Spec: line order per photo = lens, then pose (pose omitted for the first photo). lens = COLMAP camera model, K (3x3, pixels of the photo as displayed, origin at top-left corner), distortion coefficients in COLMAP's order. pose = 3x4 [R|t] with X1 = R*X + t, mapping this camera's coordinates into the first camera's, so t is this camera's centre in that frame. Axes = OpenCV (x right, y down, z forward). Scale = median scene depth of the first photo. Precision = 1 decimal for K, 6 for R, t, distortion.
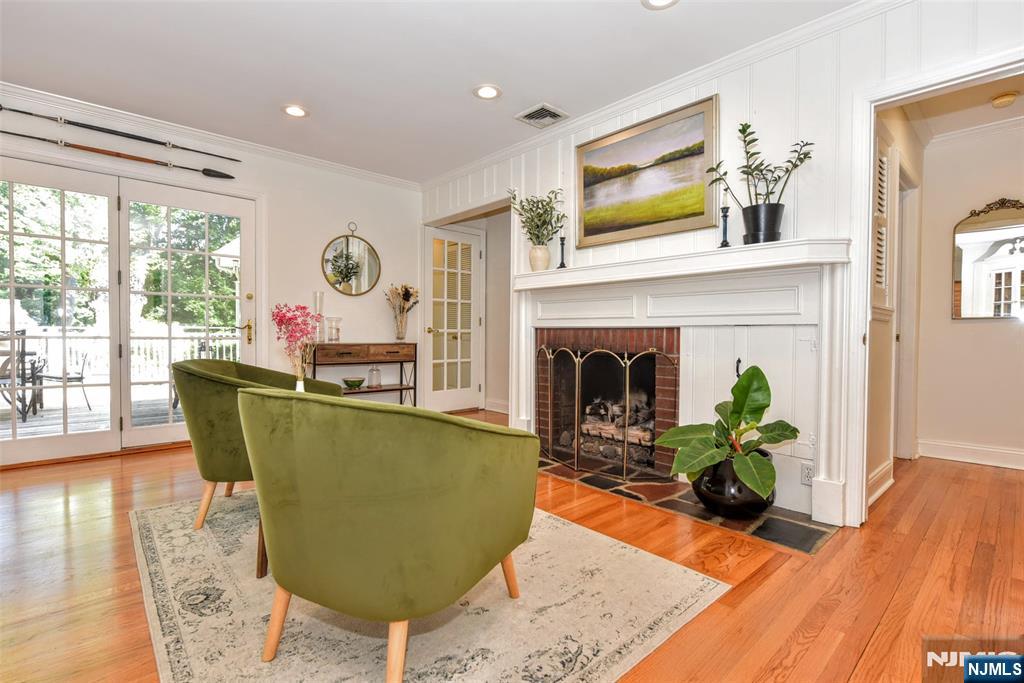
lens RADIAL K [[477.0, 0, 512.0], [0, 477.0, 341.5], [0, 0, 1]] dist [-0.004243, -0.001316]
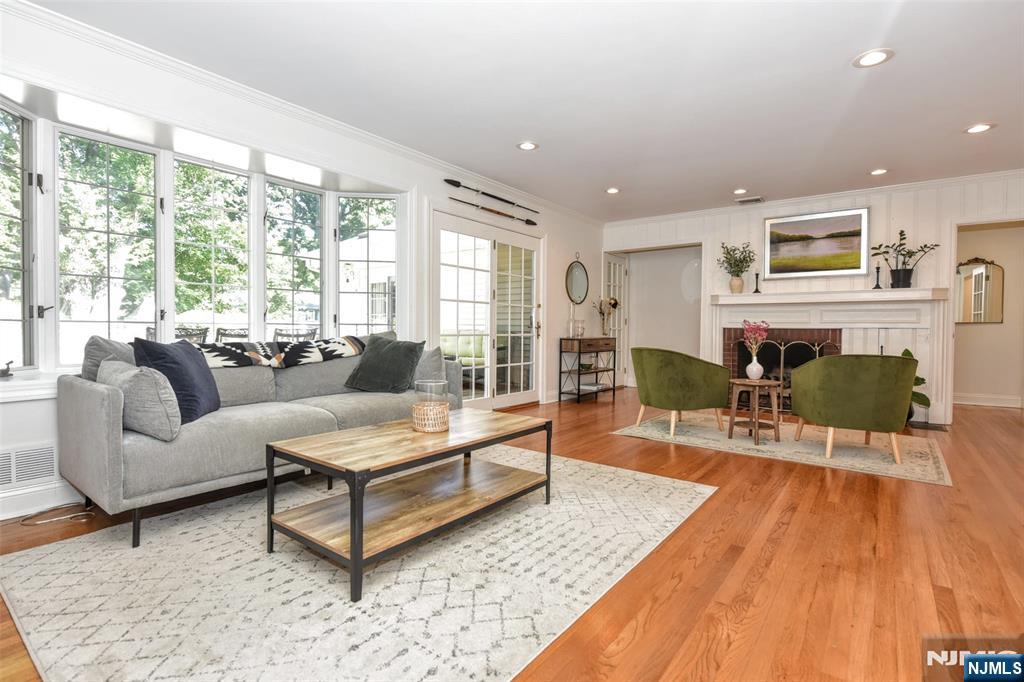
lens RADIAL K [[496.2, 0, 512.0], [0, 496.2, 341.0], [0, 0, 1]] dist [-0.003574, -0.000520]
pose [[0.984296, -0.002173, 0.176511, -1.106479], [0.000282, 0.999942, 0.010740, -0.004385], [-0.176524, -0.010522, 0.984240, -0.578635]]
